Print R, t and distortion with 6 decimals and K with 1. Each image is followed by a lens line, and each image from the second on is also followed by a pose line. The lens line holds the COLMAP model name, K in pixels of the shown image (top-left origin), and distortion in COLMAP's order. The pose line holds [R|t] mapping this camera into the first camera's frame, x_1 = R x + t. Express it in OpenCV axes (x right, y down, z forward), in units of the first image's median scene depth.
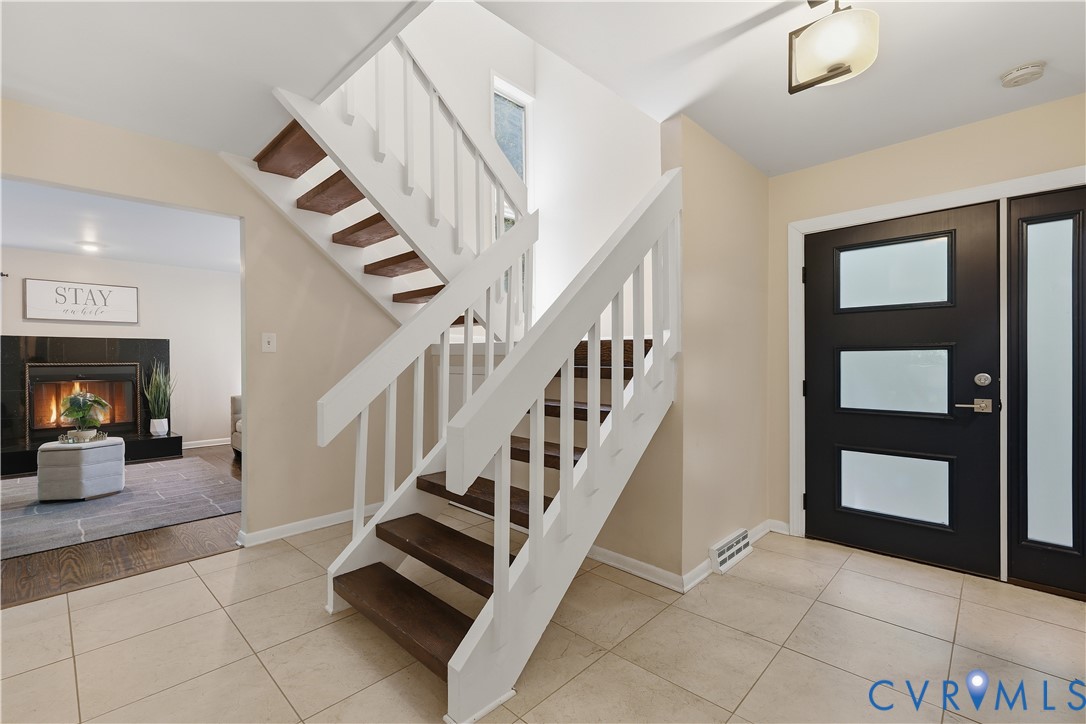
lens RADIAL K [[473.4, 0, 542.1], [0, 473.4, 361.6], [0, 0, 1]] dist [-0.001112, -0.000142]
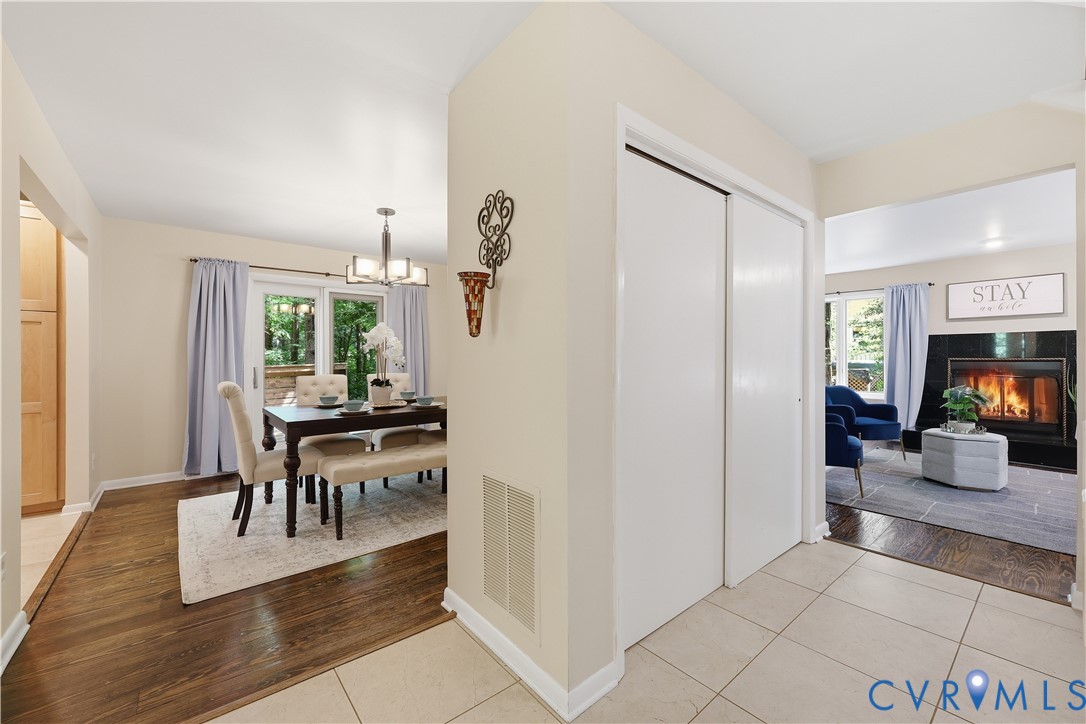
lens RADIAL K [[444.7, 0, 542.2], [0, 444.7, 356.8], [0, 0, 1]] dist [-0.001846, 0.000289]
pose [[-0.111627, 0.001421, -0.993749, 0.112727], [-0.000143, 0.999999, 0.001446, -0.001107], [0.993750, 0.000304, -0.111626, 0.176821]]
